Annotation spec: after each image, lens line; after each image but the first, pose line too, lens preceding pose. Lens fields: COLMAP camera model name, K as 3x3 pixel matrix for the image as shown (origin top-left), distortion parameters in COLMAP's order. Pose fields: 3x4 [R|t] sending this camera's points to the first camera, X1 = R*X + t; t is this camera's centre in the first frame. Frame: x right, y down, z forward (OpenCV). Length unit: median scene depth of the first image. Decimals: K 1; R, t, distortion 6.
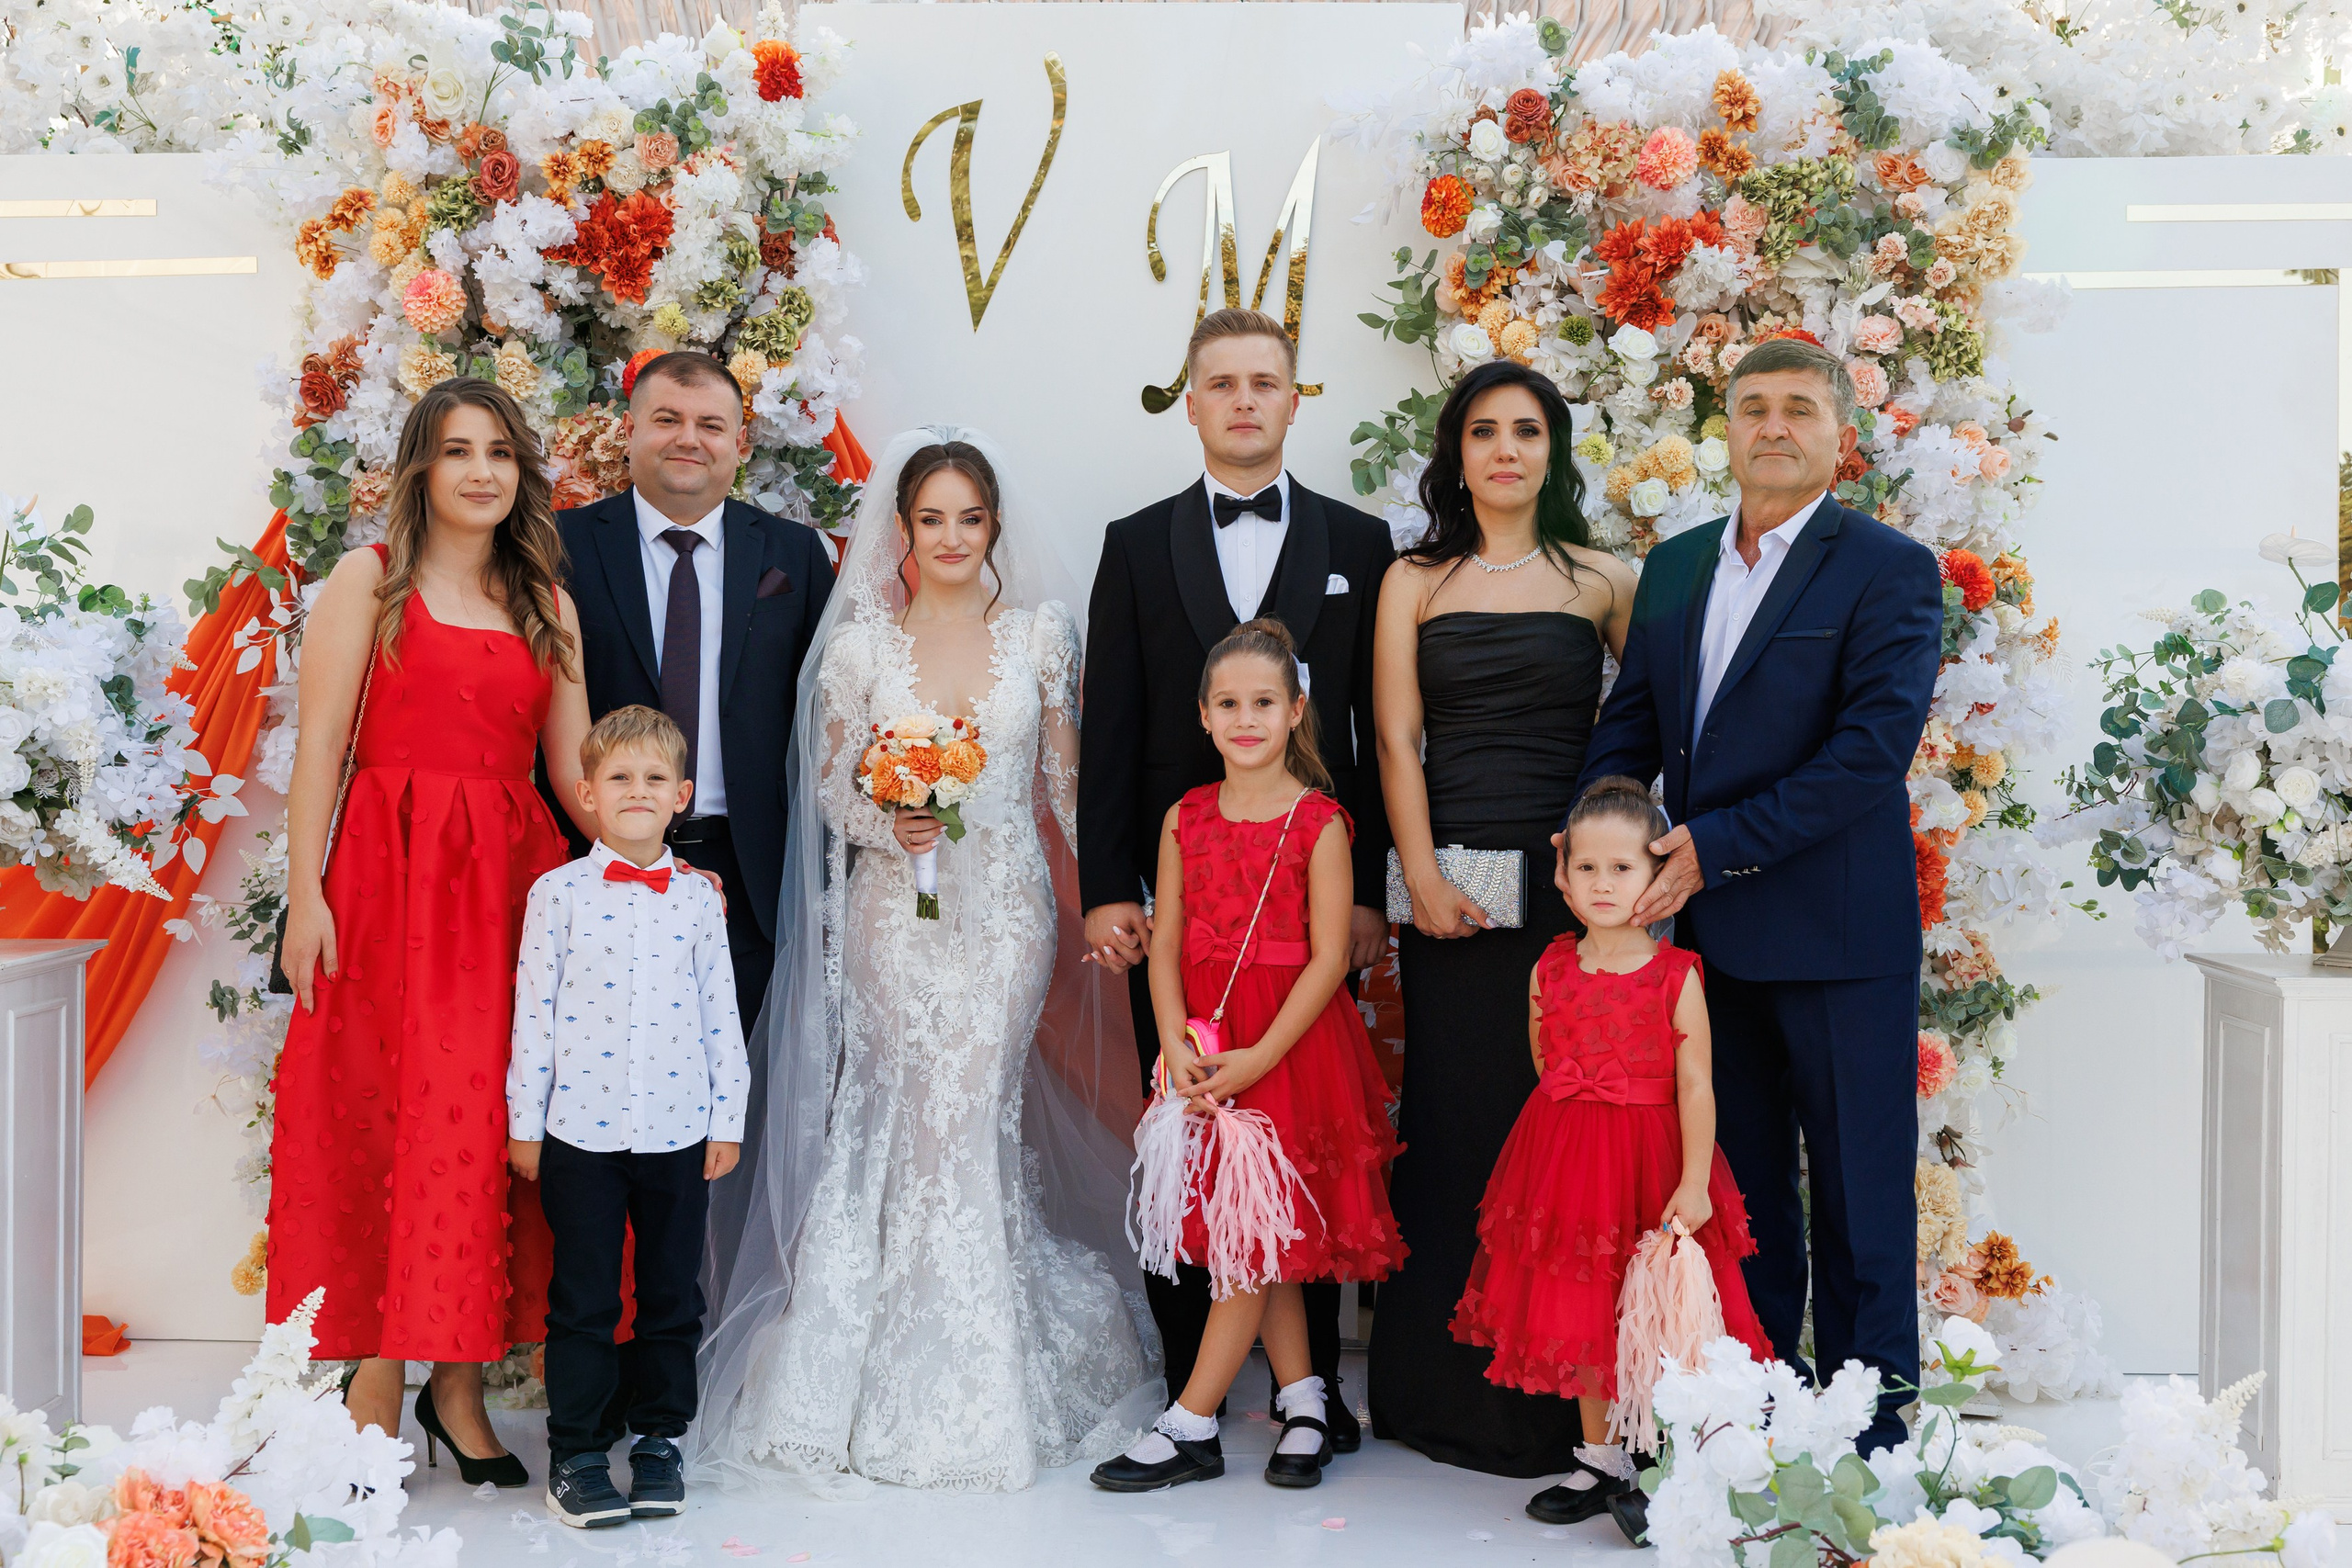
lens RADIAL K [[2887.2, 0, 1185.4], [0, 2887.2, 810.8], [0, 0, 1]] dist [-0.021097, 0.050056]
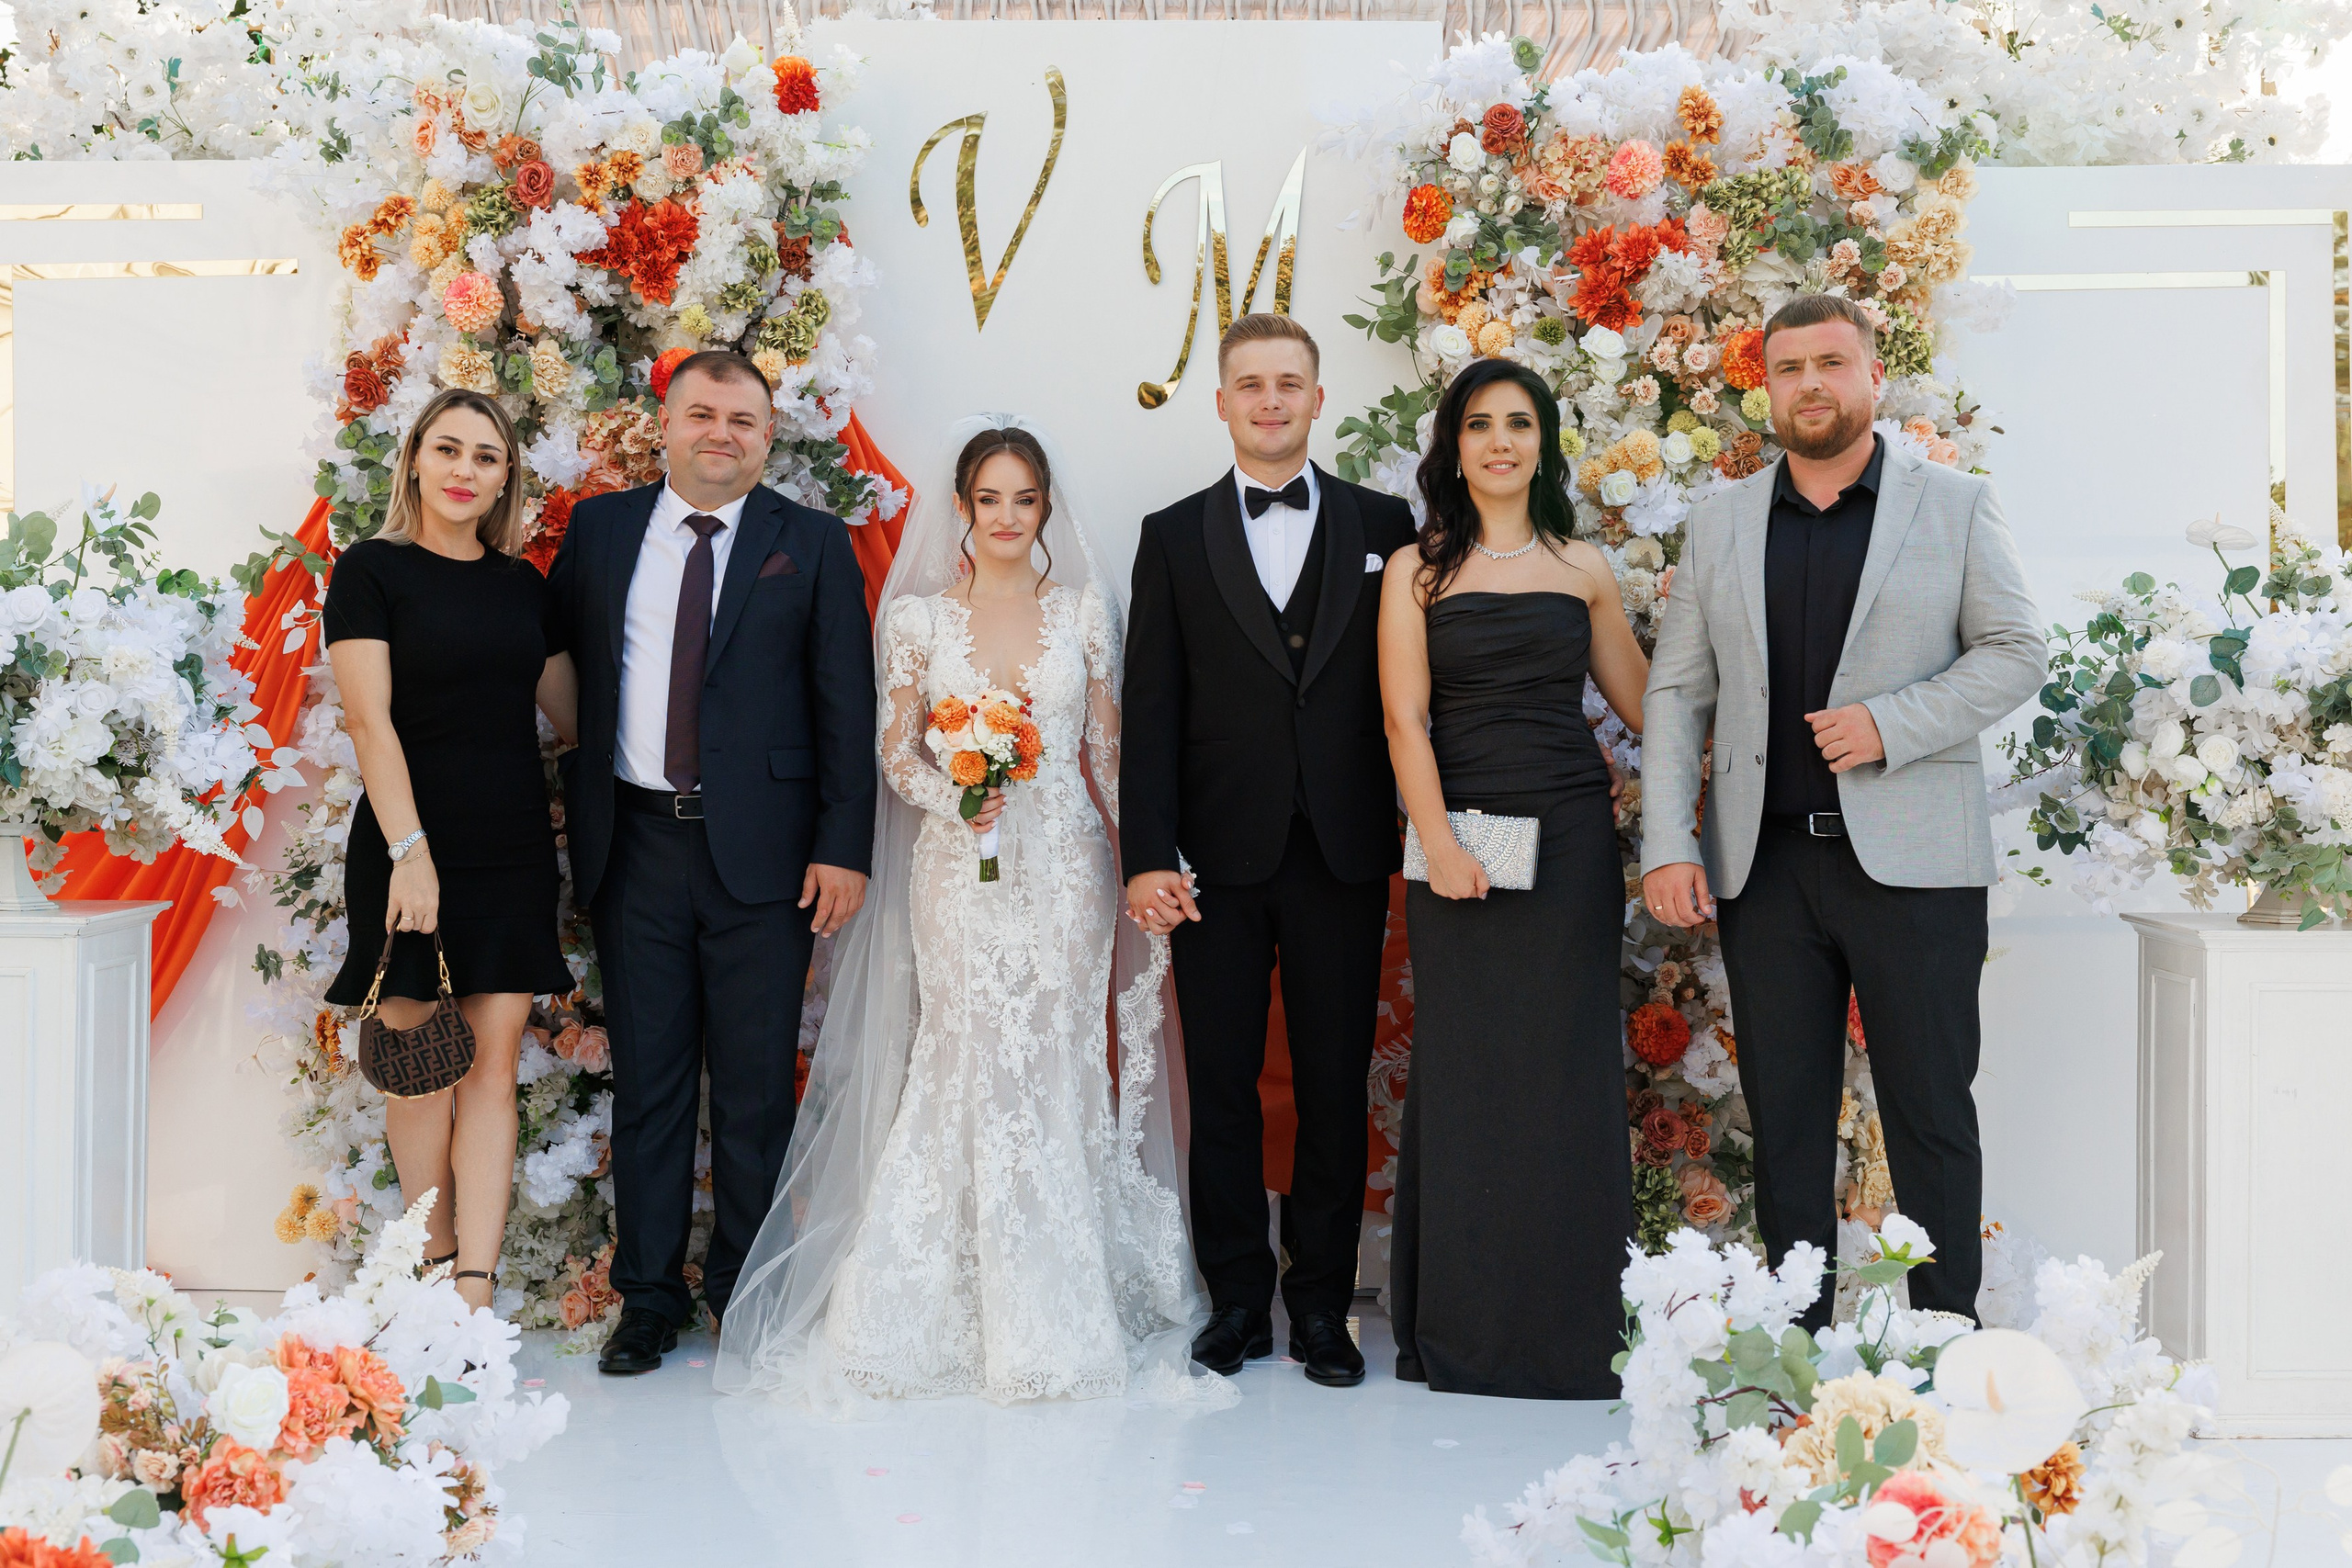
lens RADIAL K [[3017.7, 0, 1155.0], [0, 3017.7, 778.9], [0, 0, 1]] dist [0.010998, -0.060594]
pose [[0.999980, -0.000122, 0.006309, -0.016707], [0.000213, 0.999895, -0.014500, 0.014553], [-0.006307, 0.014501, 0.999875, -0.108009]]
